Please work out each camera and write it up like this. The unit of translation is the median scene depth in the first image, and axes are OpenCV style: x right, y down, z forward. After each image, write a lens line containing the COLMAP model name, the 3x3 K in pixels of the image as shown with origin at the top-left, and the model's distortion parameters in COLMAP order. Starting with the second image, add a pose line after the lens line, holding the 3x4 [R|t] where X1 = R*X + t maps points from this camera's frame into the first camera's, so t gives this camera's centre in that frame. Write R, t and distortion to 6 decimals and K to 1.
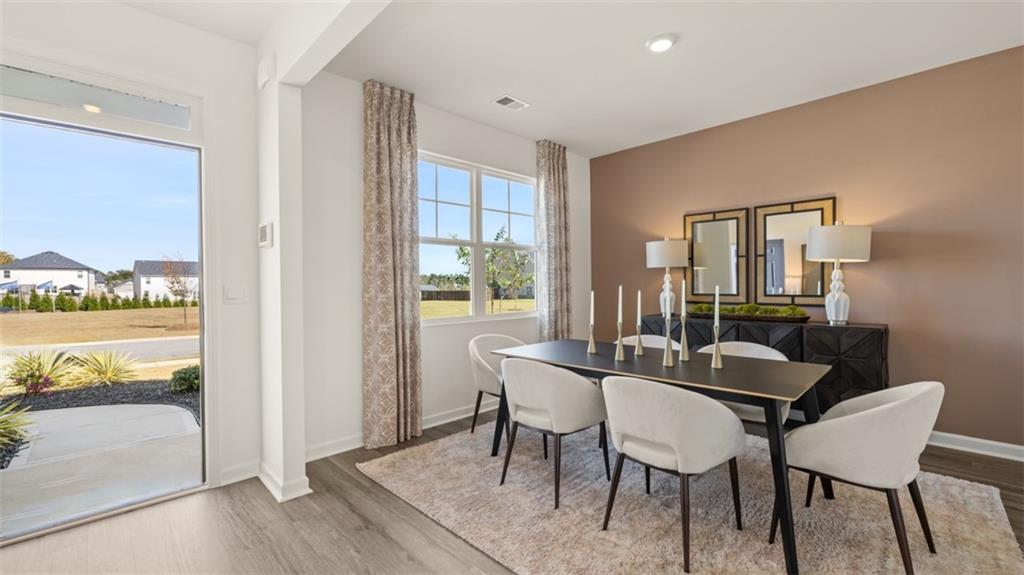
lens RADIAL K [[430.6, 0, 513.4], [0, 430.6, 282.5], [0, 0, 1]] dist [-0.000842, -0.000124]
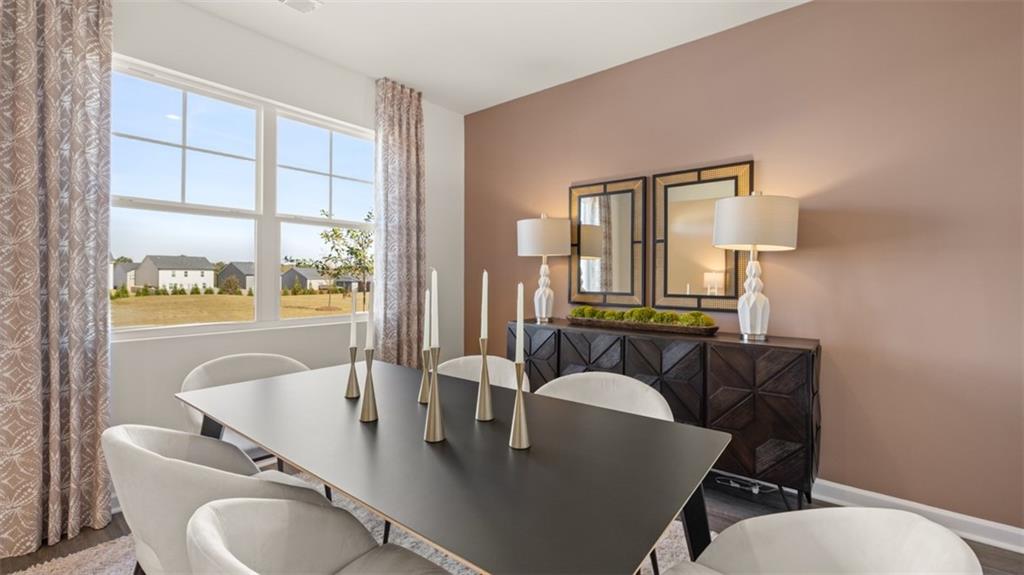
lens RADIAL K [[431.6, 0, 511.0], [0, 431.6, 270.5], [0, 0, 1]] dist [-0.013985, -0.000158]
pose [[0.993281, 0.014079, 0.114864, 0.238256], [-0.013034, 0.999867, -0.009844, -0.001994], [-0.114987, 0.008281, 0.993332, 0.299205]]
